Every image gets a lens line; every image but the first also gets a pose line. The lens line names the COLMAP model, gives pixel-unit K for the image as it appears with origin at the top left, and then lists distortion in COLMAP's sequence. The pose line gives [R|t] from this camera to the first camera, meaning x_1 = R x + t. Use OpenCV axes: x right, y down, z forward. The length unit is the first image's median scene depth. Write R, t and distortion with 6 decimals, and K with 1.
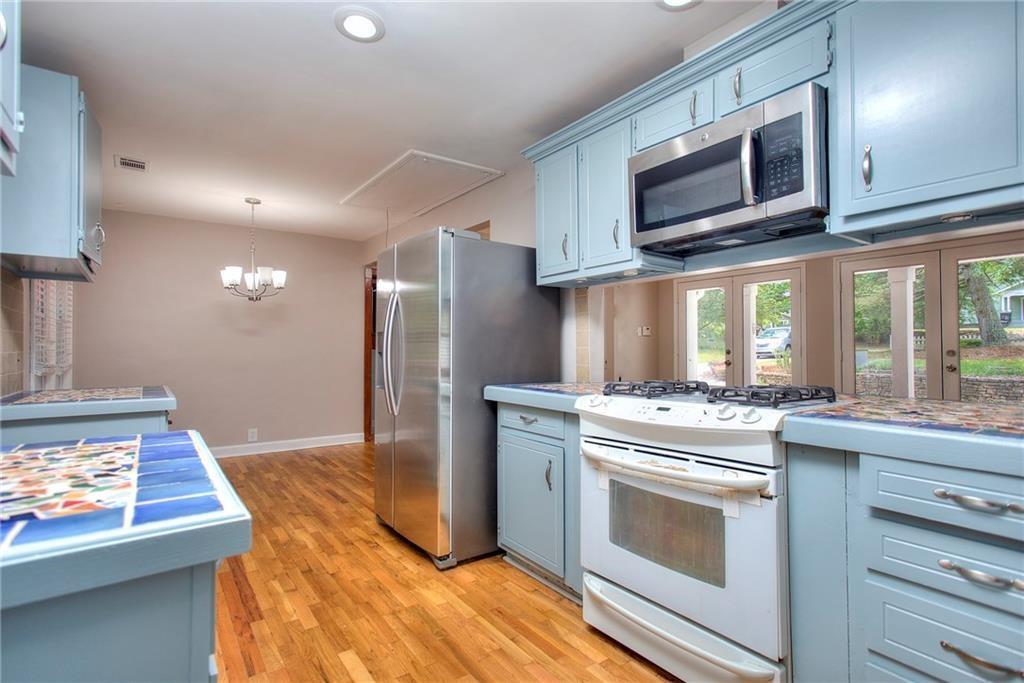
lens RADIAL K [[496.4, 0, 512.0], [0, 496.4, 341.5], [0, 0, 1]] dist [0.001478, 0.000060]
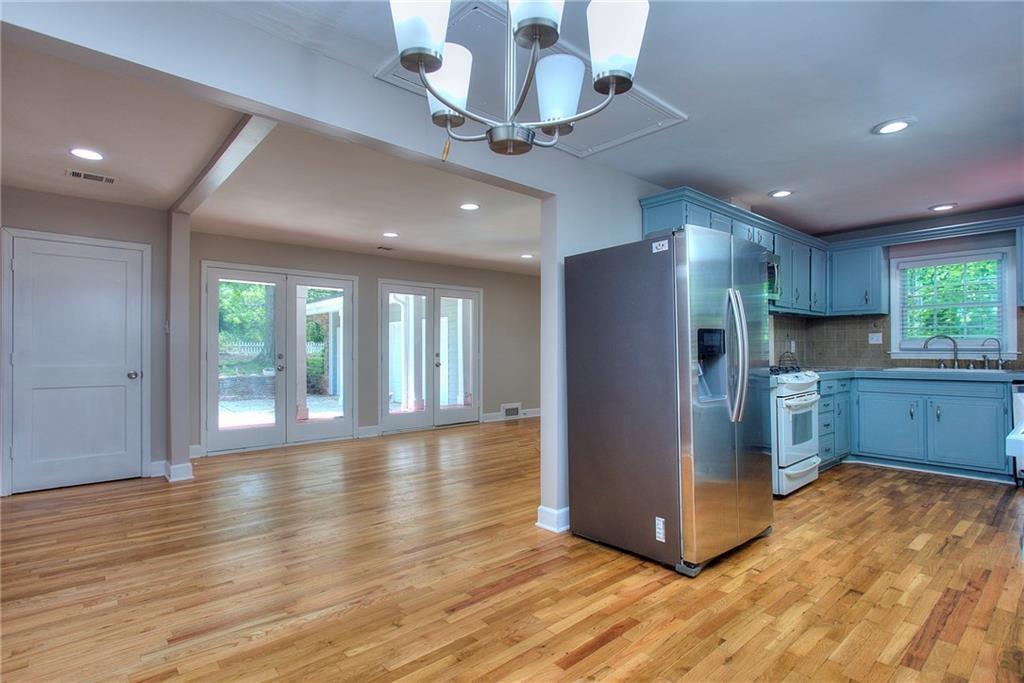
lens RADIAL K [[490.9, 0, 491.8], [0, 490.9, 348.9], [0, 0, 1]] dist [0.003298, 0.001392]
pose [[-0.060556, 0.007906, 0.998133, -1.281197], [-0.013139, 0.999876, -0.008717, 0.030616], [-0.998078, -0.013642, -0.060445, 1.730041]]
